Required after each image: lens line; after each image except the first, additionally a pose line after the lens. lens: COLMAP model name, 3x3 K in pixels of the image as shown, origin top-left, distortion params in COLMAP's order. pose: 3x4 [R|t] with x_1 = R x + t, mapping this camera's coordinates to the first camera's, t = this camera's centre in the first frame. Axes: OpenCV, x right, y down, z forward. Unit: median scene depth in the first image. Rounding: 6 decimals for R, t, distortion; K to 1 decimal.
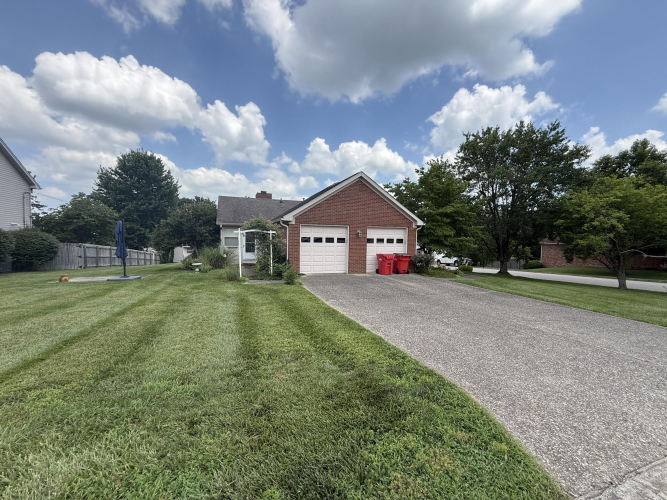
lens RADIAL K [[266.9, 0, 333.5], [0, 266.9, 250.0], [0, 0, 1]] dist [-0.000441, -0.000081]
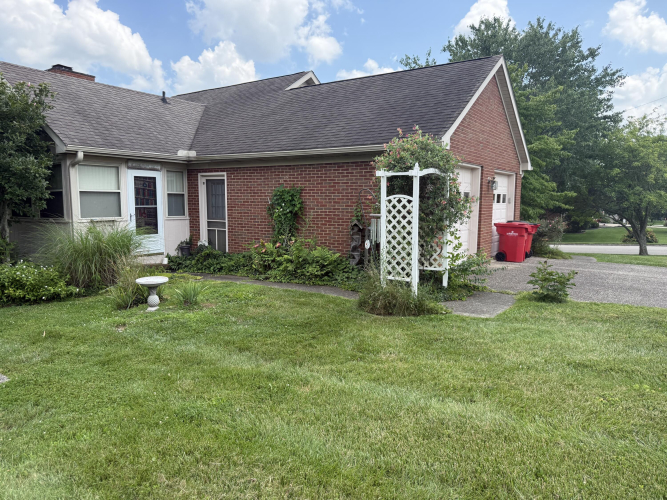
lens RADIAL K [[463.8, 0, 332.4], [0, 463.8, 253.1], [0, 0, 1]] dist [0.086123, -0.131269]
pose [[0.811450, -0.073669, 0.579761, -0.606680], [0.030057, 0.995971, 0.084487, -0.014407], [-0.583649, -0.051131, 0.810395, 0.429234]]
